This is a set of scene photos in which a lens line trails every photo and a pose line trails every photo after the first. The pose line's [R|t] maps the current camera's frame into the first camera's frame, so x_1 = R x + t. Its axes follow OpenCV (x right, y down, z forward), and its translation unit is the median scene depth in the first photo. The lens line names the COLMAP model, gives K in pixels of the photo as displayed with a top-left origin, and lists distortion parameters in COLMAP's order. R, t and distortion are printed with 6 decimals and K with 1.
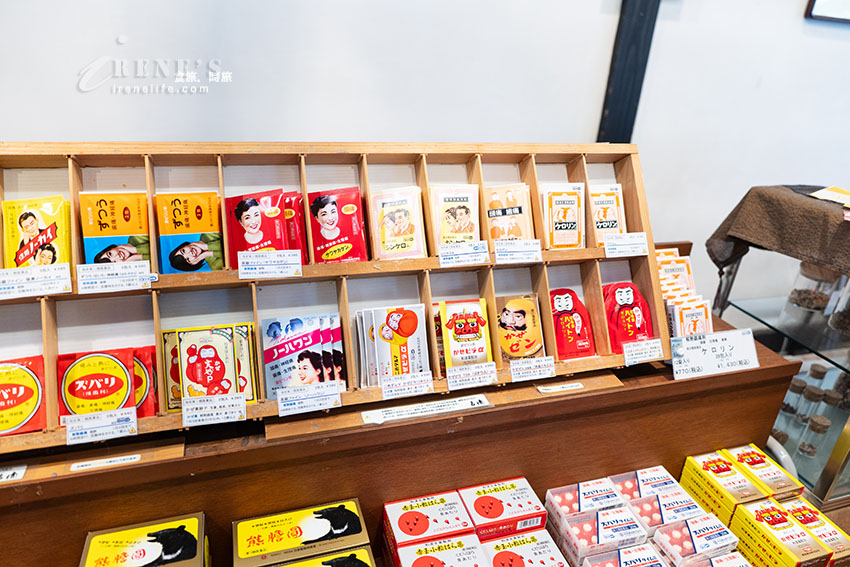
lens RADIAL K [[577.5, 0, 425.6], [0, 577.5, 281.5], [0, 0, 1]] dist [-0.006618, 0.001729]
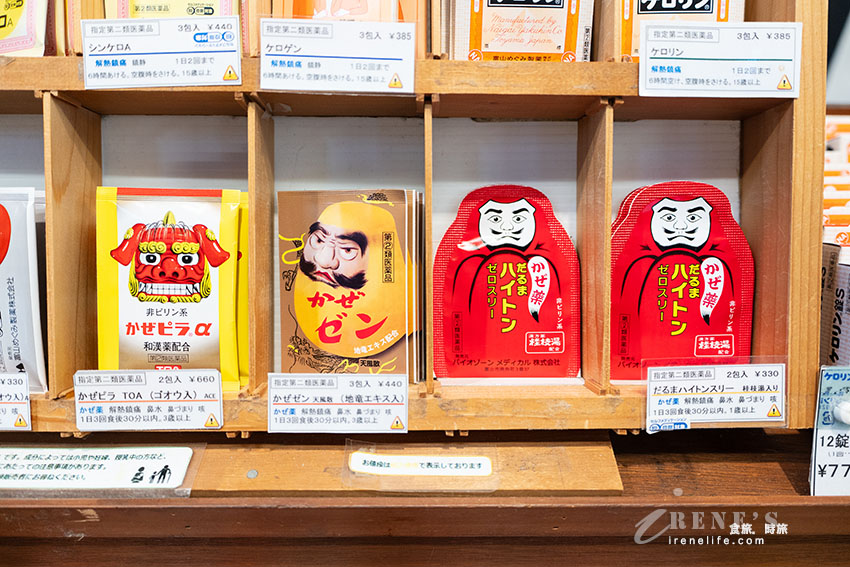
lens RADIAL K [[577.5, 0, 423.2], [0, 577.5, 285.5], [0, 0, 1]] dist [-0.006618, 0.001729]
pose [[0.951029, 0.122085, -0.283969, 0.312907], [-0.074554, 0.982171, 0.172573, 0.016640], [0.299975, -0.142951, 0.943175, 0.668274]]
